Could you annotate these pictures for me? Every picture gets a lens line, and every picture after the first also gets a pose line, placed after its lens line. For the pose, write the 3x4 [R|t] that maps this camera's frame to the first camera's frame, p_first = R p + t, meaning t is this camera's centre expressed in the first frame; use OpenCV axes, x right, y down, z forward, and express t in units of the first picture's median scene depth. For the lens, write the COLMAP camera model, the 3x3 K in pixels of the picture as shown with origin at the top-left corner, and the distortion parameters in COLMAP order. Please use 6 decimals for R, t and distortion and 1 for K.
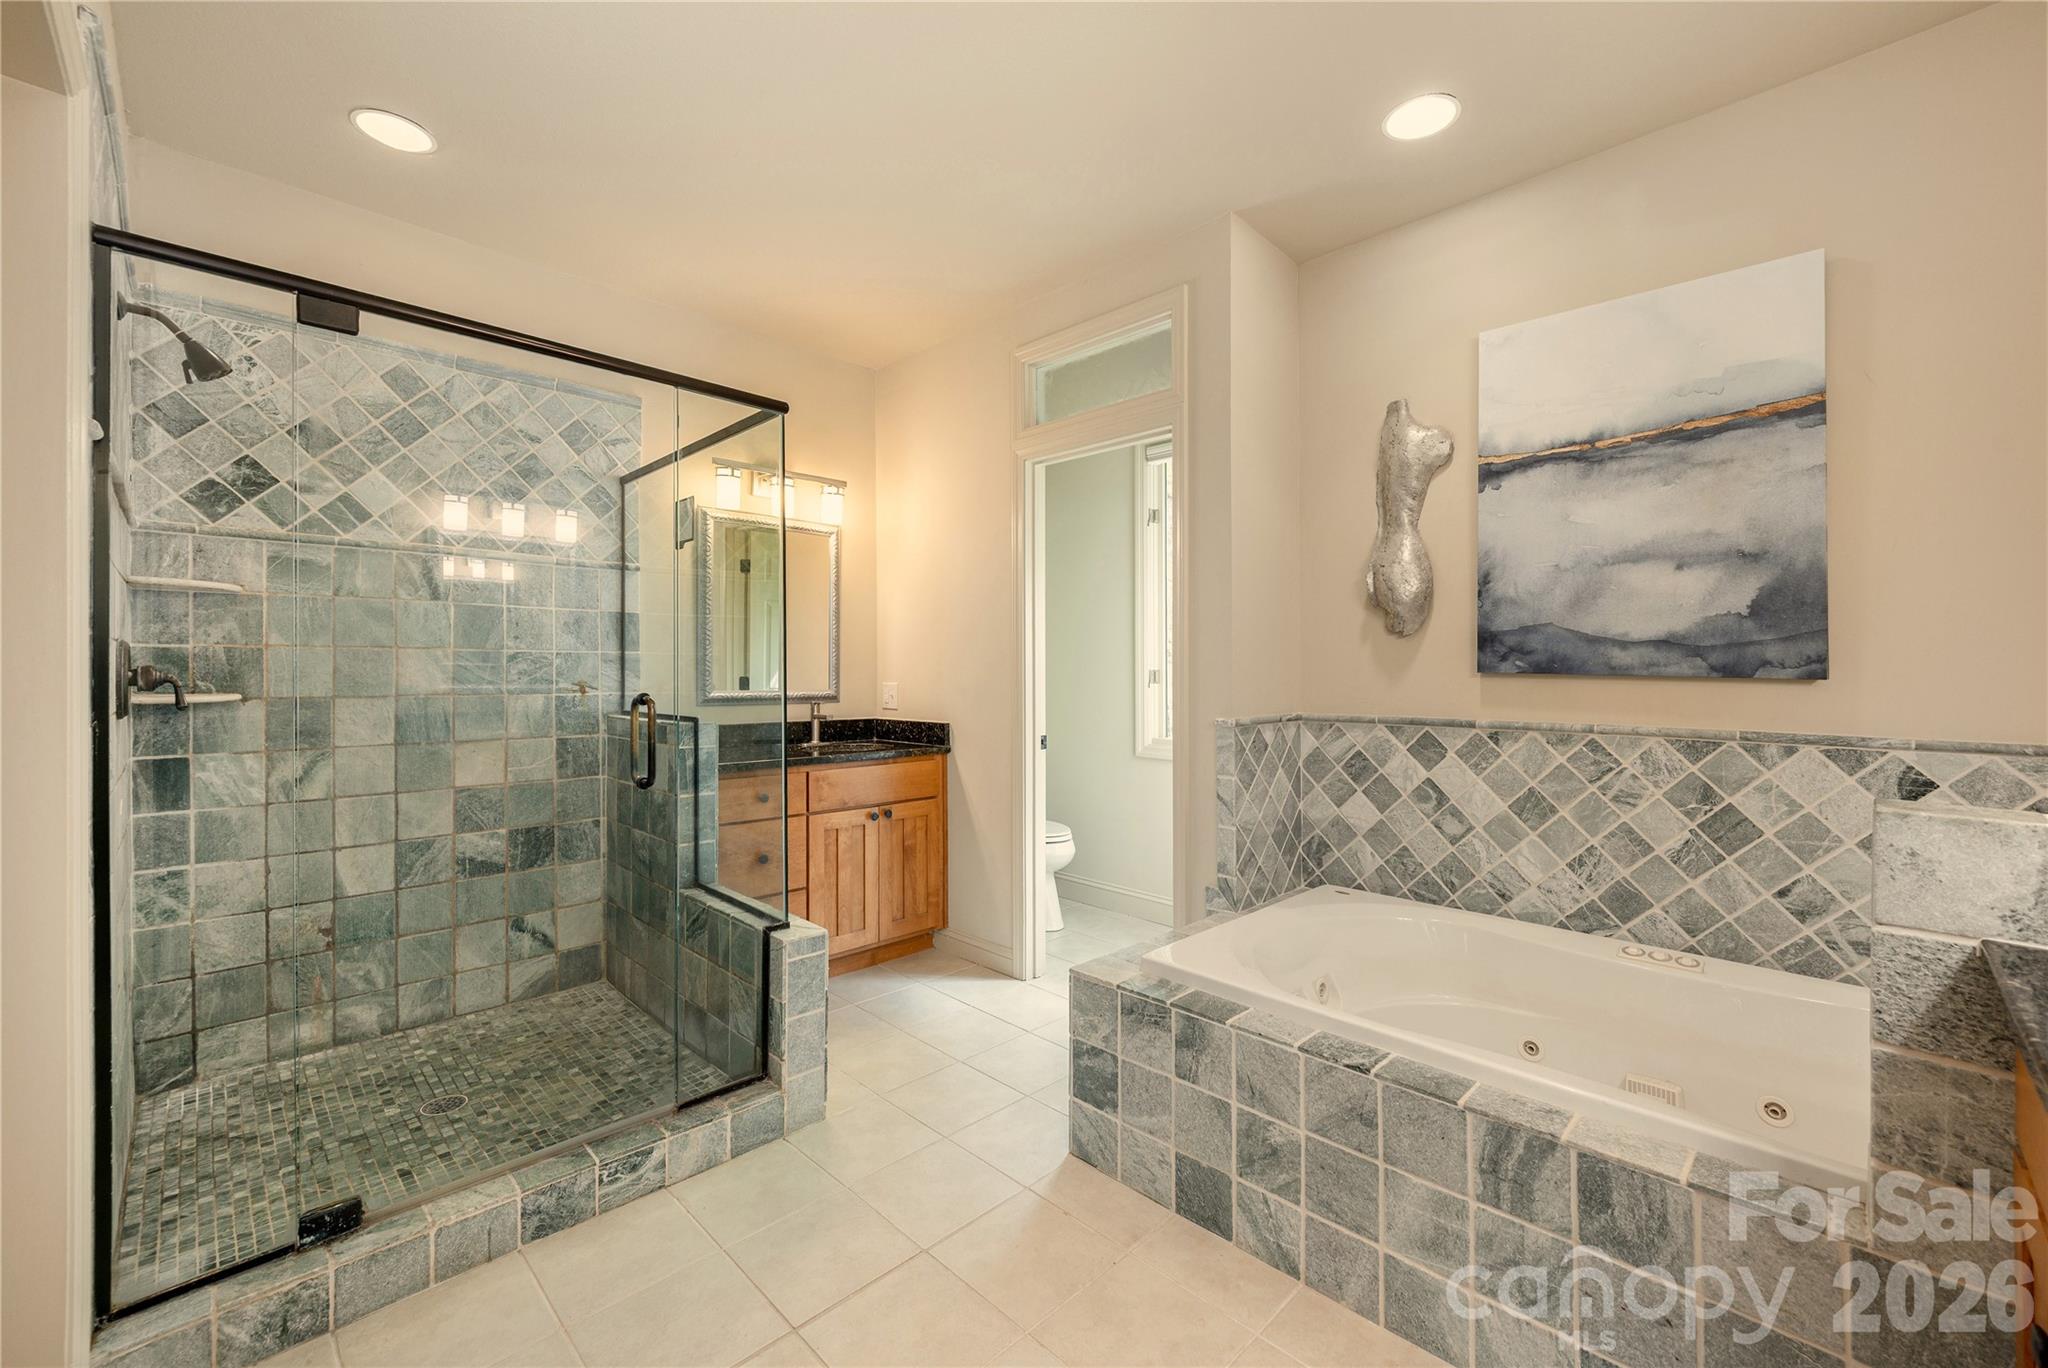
lens RADIAL K [[831.2, 0, 998.4], [0, 831.2, 691.0], [0, 0, 1]] dist [0.001767, 0.000033]
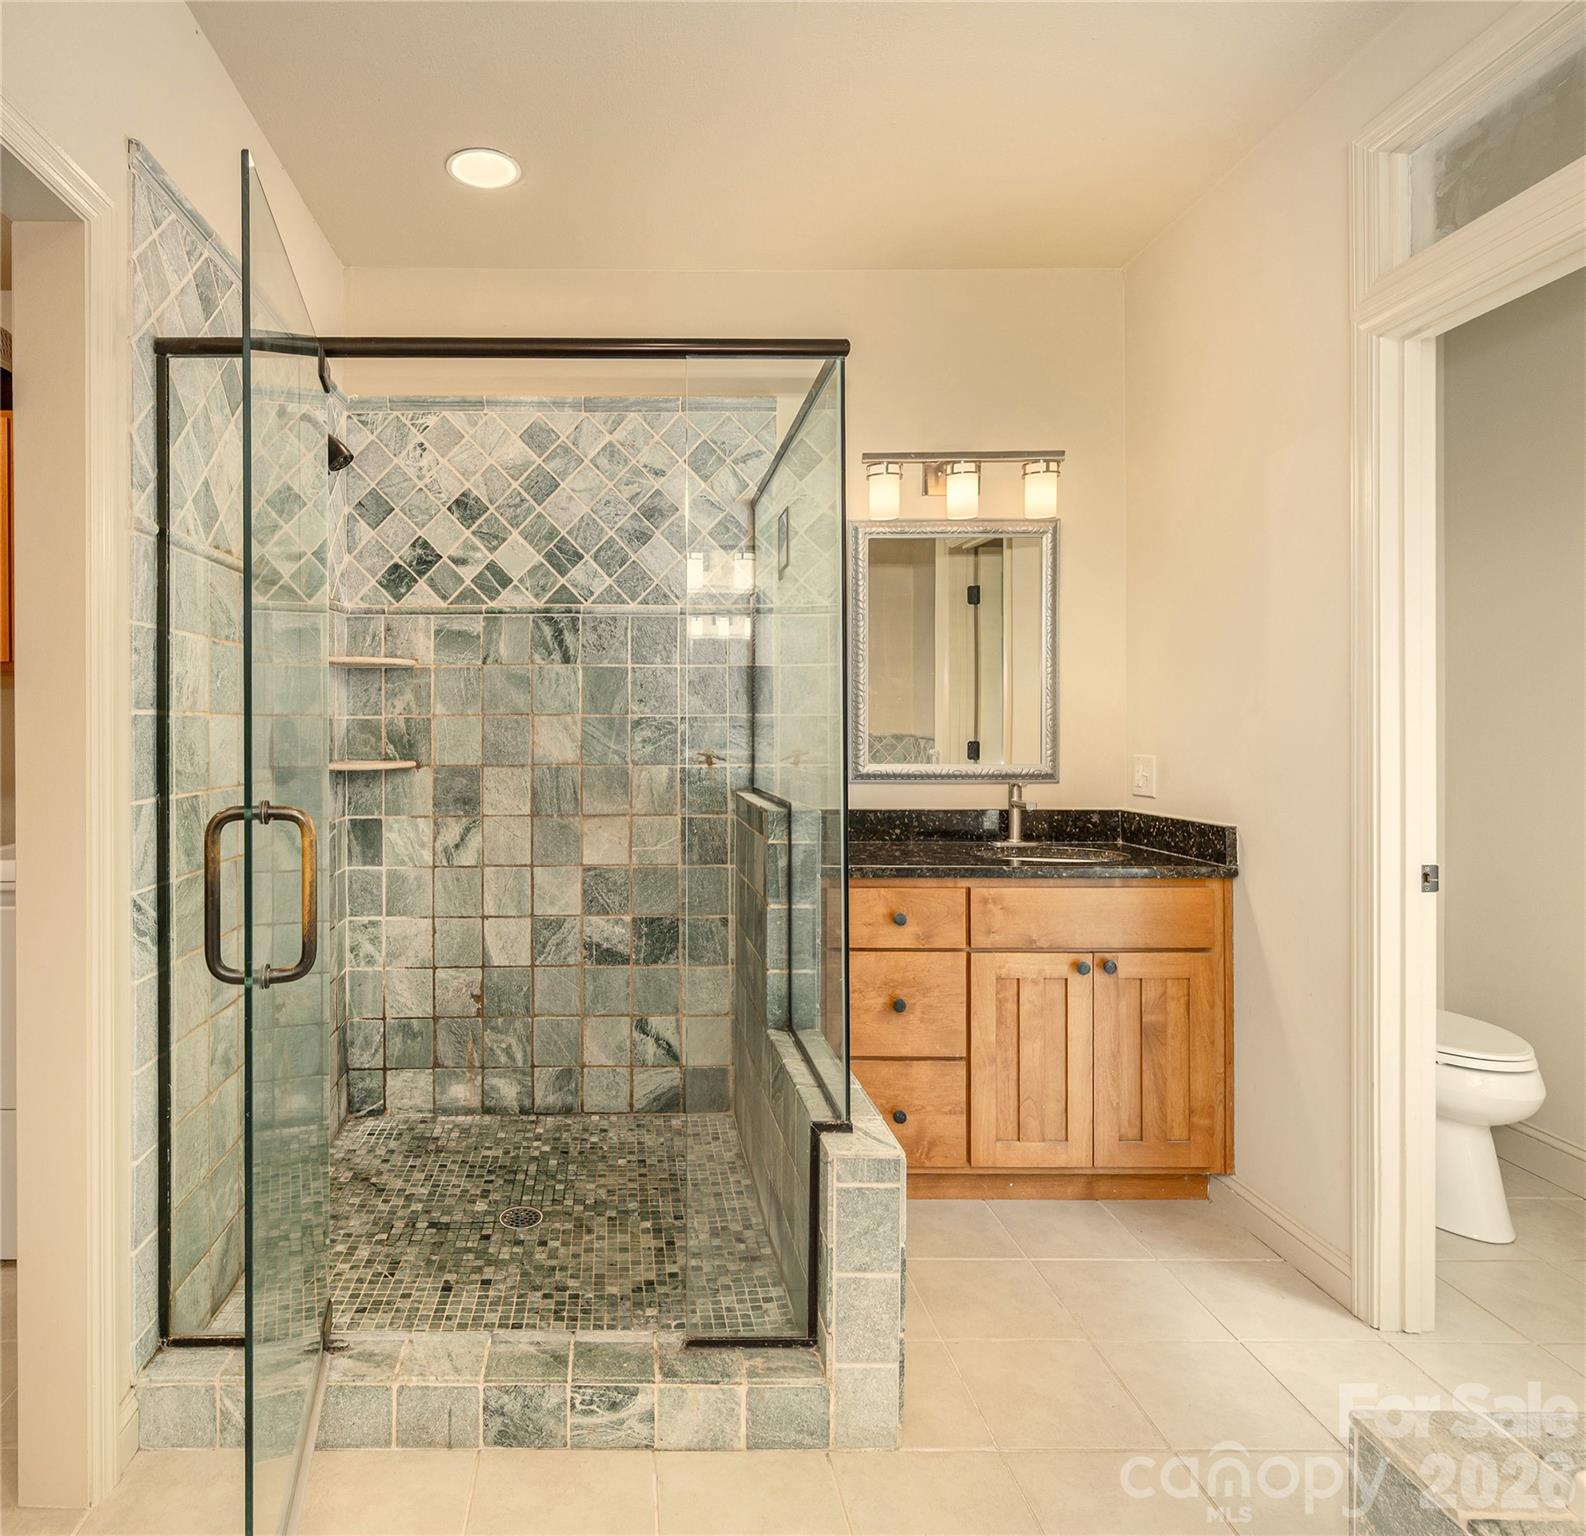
lens RADIAL K [[891.0, 0, 792.6], [0, 891.0, 735.9], [0, 0, 1]] dist [0.000371, 0.001101]
pose [[0.725494, 0.005442, -0.688207, 0.200505], [-0.010804, 0.999936, -0.003482, -0.027135], [0.688144, 0.009962, 0.725506, 0.452812]]
